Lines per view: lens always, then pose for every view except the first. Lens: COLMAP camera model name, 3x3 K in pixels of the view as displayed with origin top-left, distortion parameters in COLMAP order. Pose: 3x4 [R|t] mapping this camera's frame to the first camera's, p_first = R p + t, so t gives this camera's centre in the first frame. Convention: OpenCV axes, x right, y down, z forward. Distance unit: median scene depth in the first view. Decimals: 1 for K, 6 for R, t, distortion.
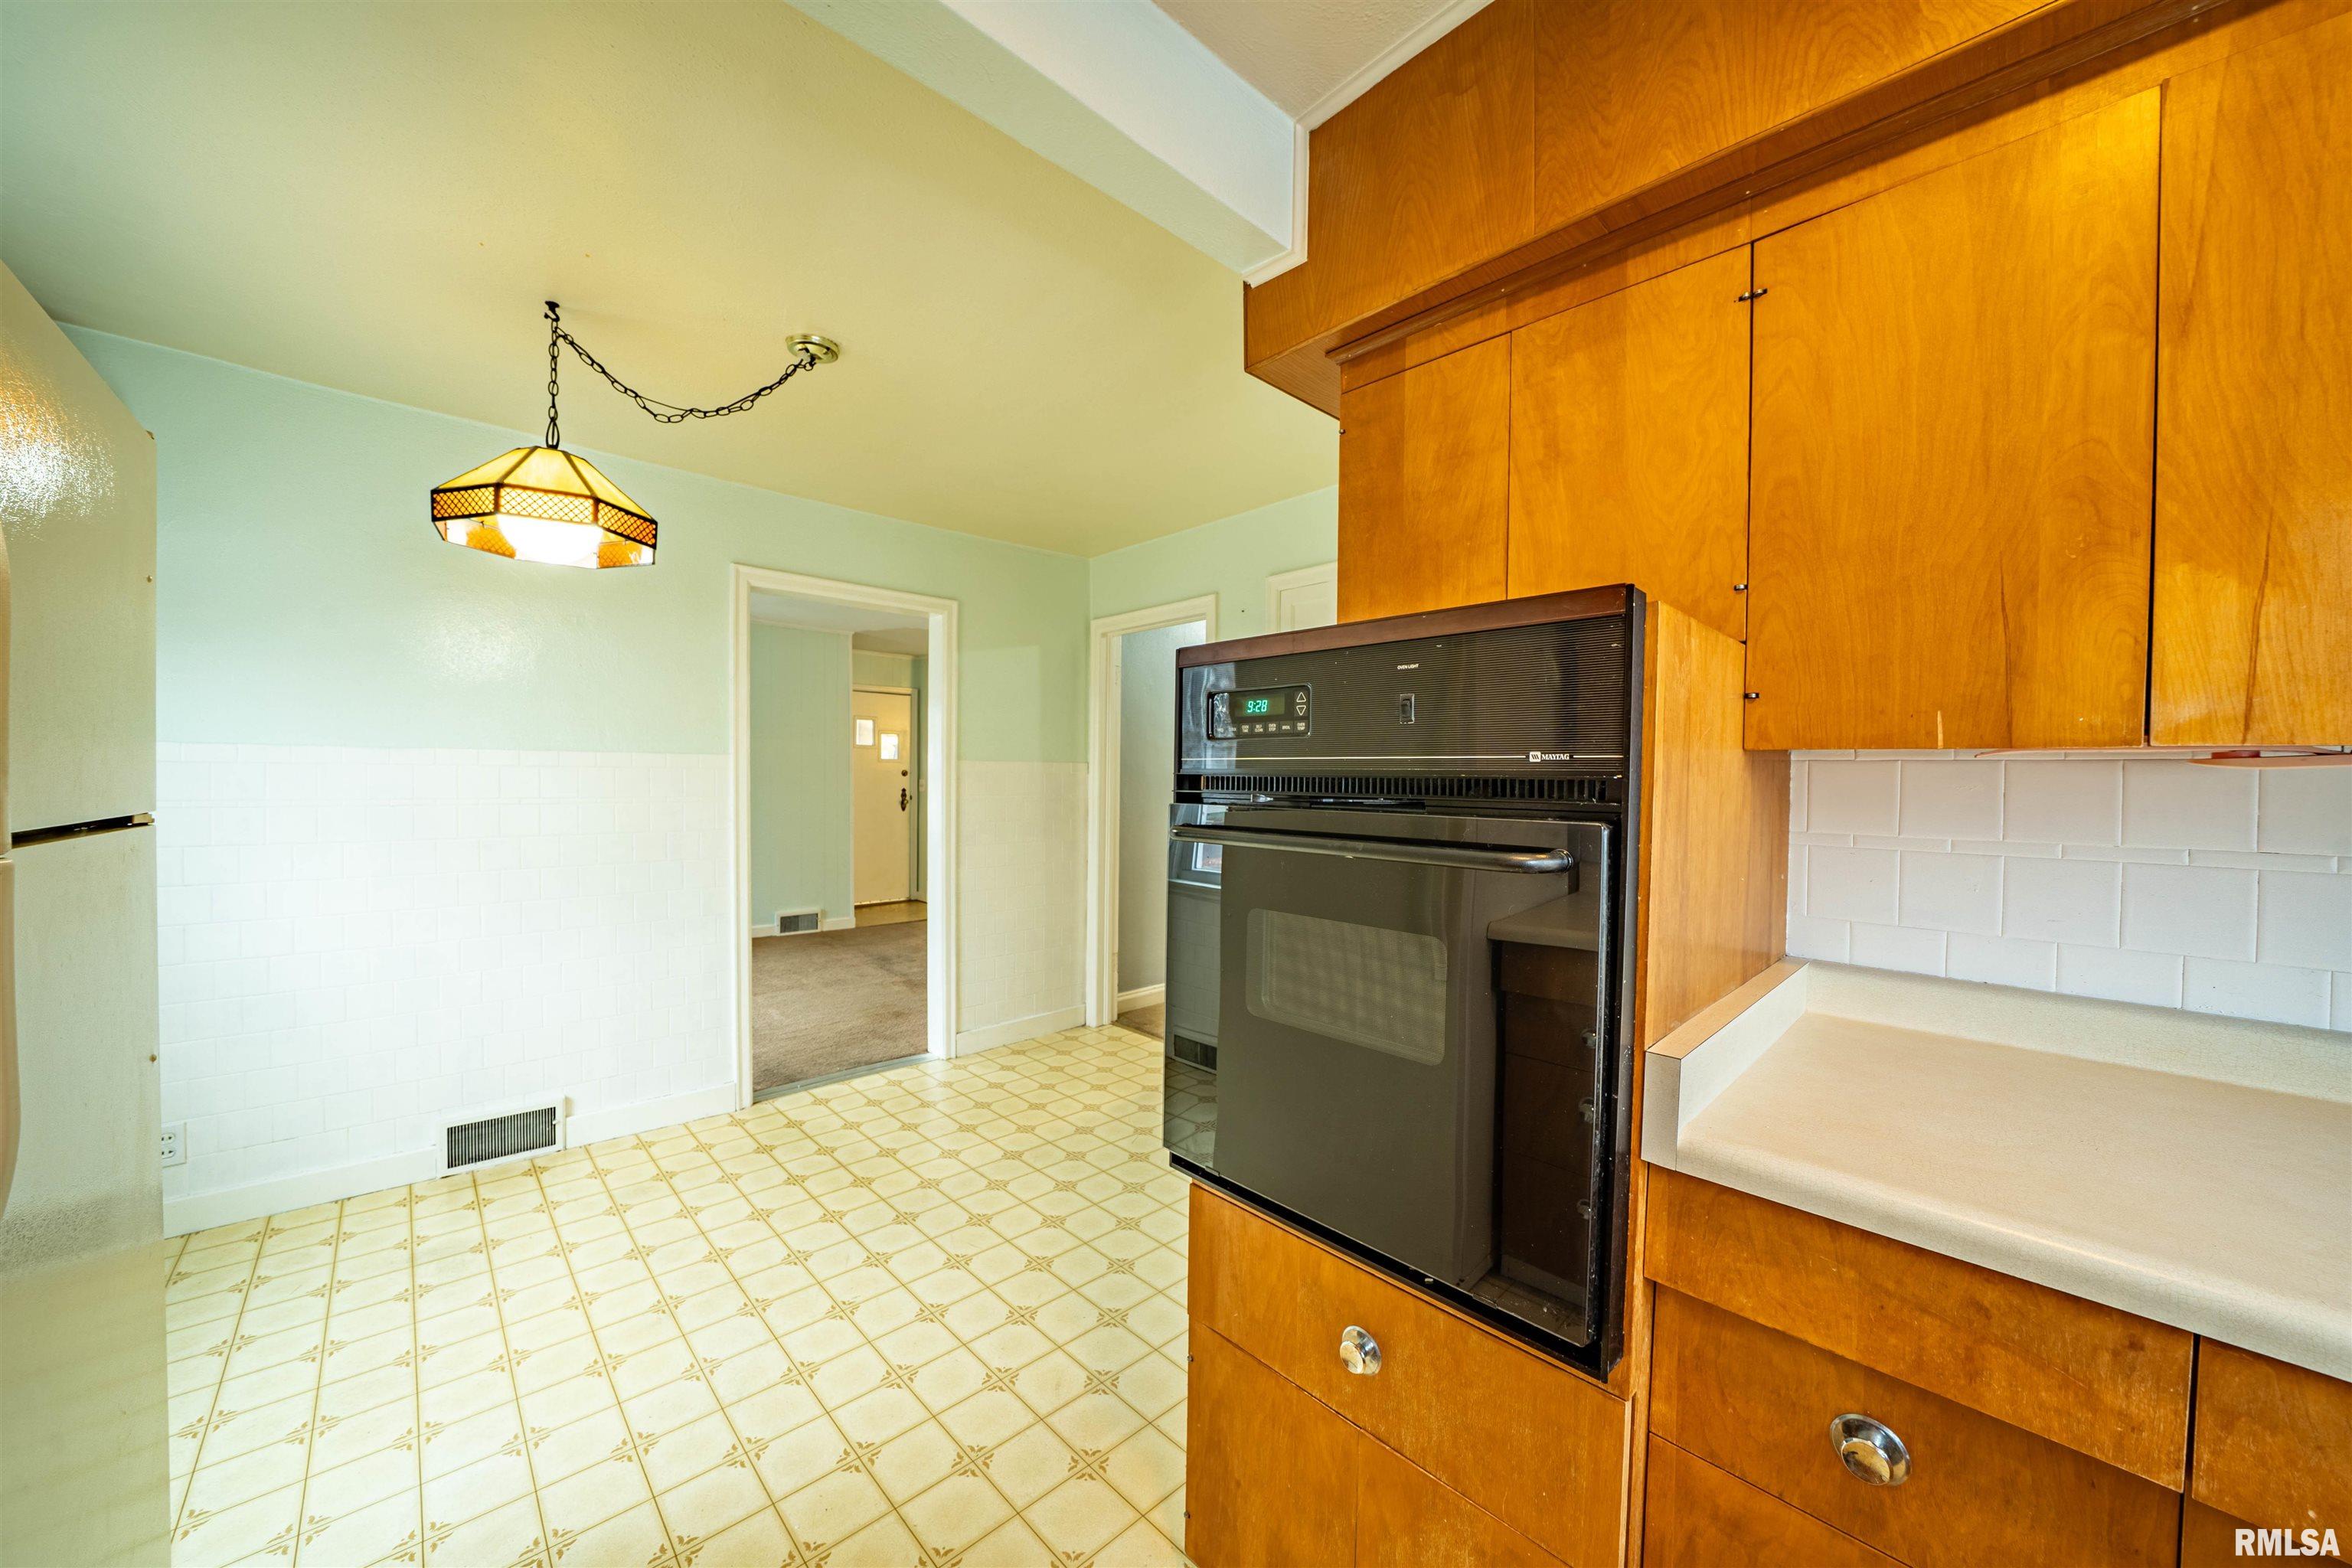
lens RADIAL K [[842.2, 0, 1170.7], [0, 842.2, 791.5], [0, 0, 1]] dist [-0.017339, 0.000224]
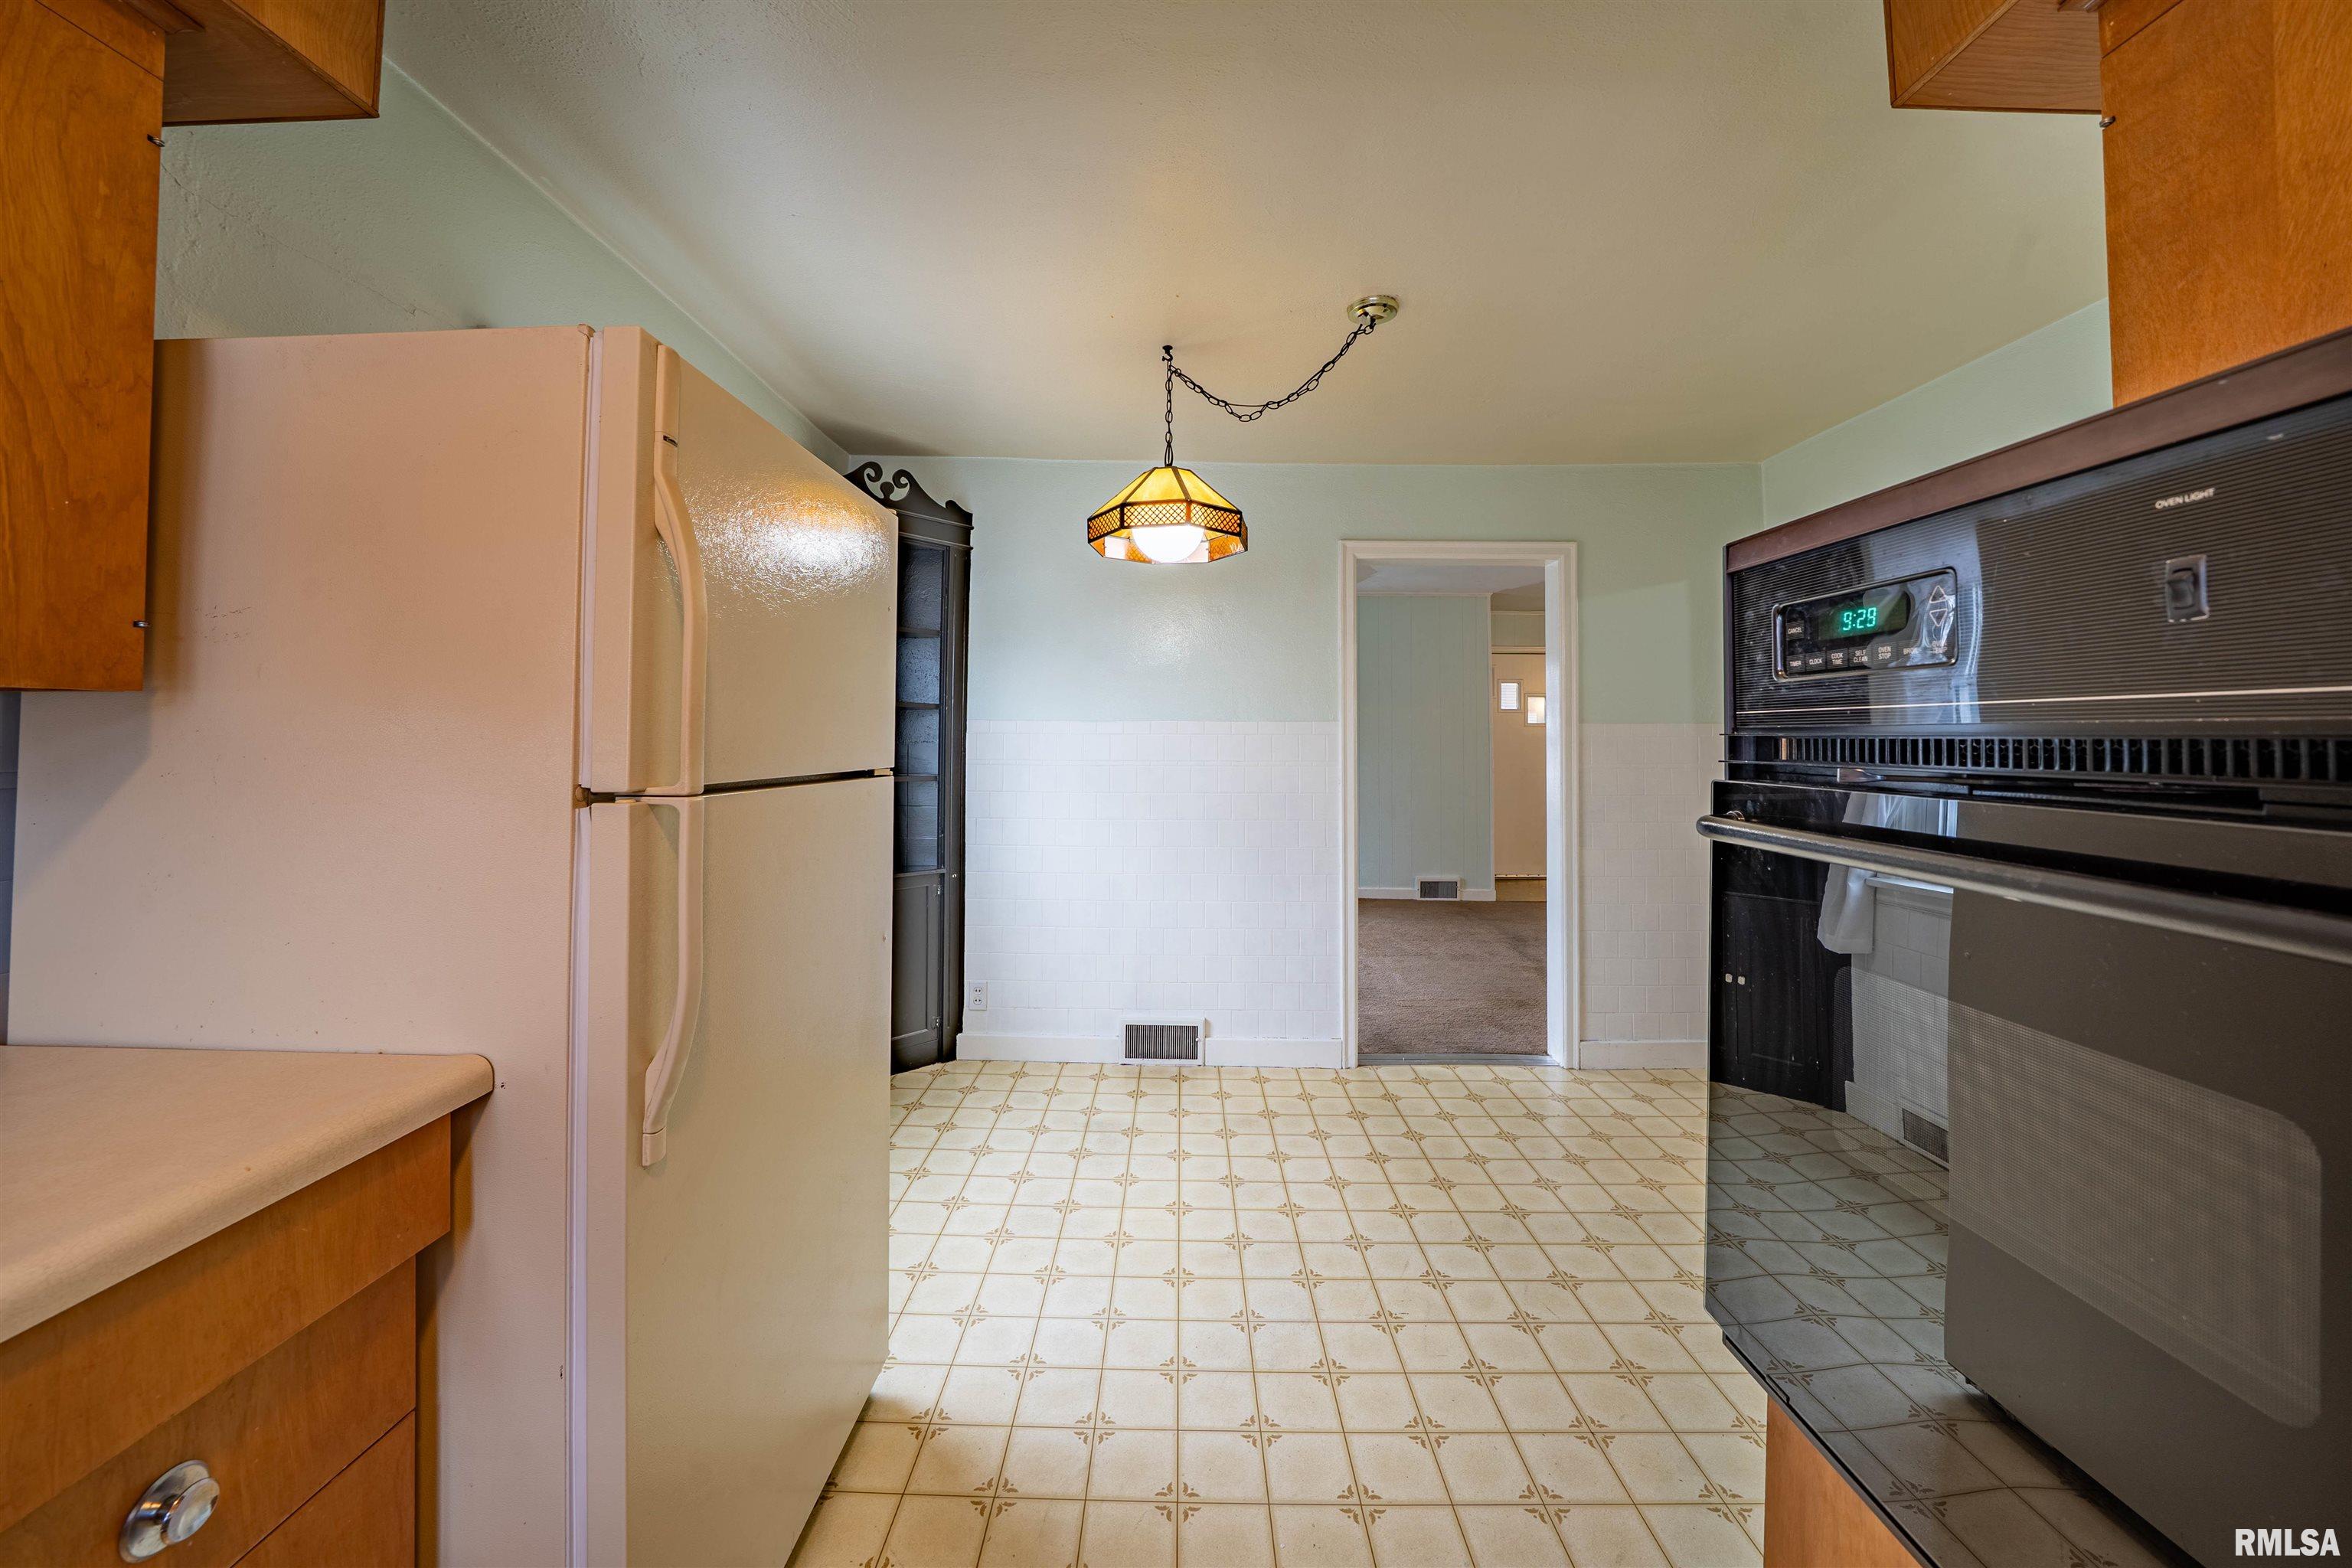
lens RADIAL K [[852.8, 0, 1168.3], [0, 852.8, 718.3], [0, 0, 1]] dist [-0.017337, 0.000136]
pose [[0.722524, -0.022418, -0.690982, 0.060981], [-0.009724, 0.999046, -0.042580, -0.000864], [0.691277, 0.037484, 0.721617, 0.091779]]
